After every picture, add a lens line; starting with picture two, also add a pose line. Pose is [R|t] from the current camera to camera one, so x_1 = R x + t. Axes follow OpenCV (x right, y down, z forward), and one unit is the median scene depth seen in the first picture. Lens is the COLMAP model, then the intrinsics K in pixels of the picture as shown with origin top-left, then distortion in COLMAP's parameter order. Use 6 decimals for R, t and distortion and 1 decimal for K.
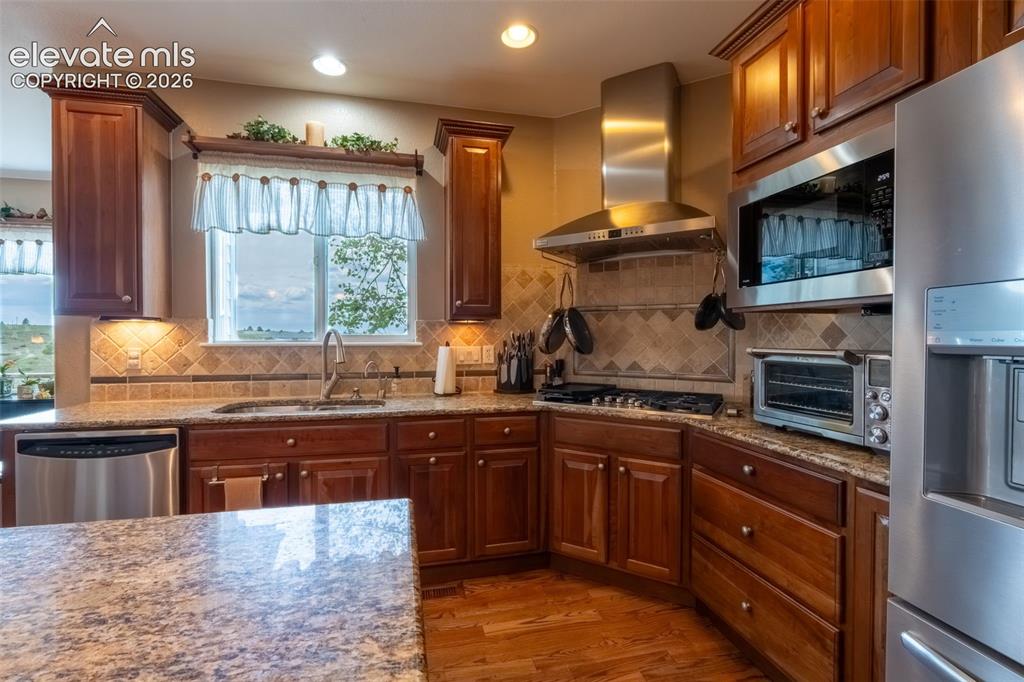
lens RADIAL K [[449.9, 0, 513.6], [0, 449.9, 340.6], [0, 0, 1]] dist [-0.009086, 0.000622]
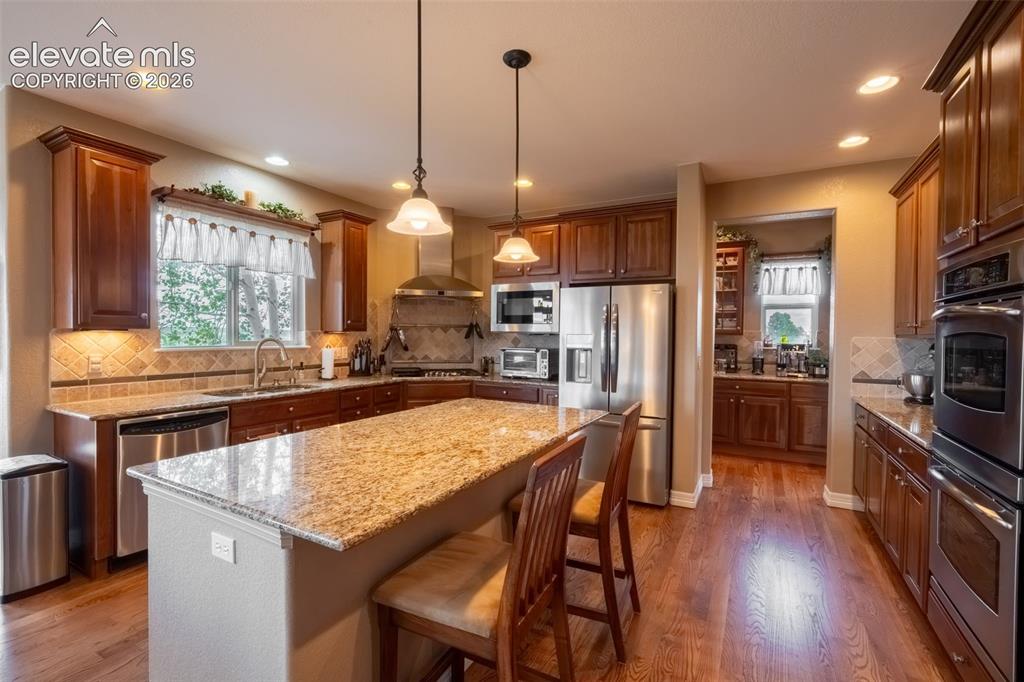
lens RADIAL K [[449.9, 0, 510.3], [0, 449.9, 338.6], [0, 0, 1]] dist [-0.009086, 0.000622]
pose [[0.672851, -0.001193, 0.739777, -0.945935], [-0.005025, 0.999968, 0.006183, -0.035523], [-0.739761, -0.007877, 0.672823, -0.551929]]
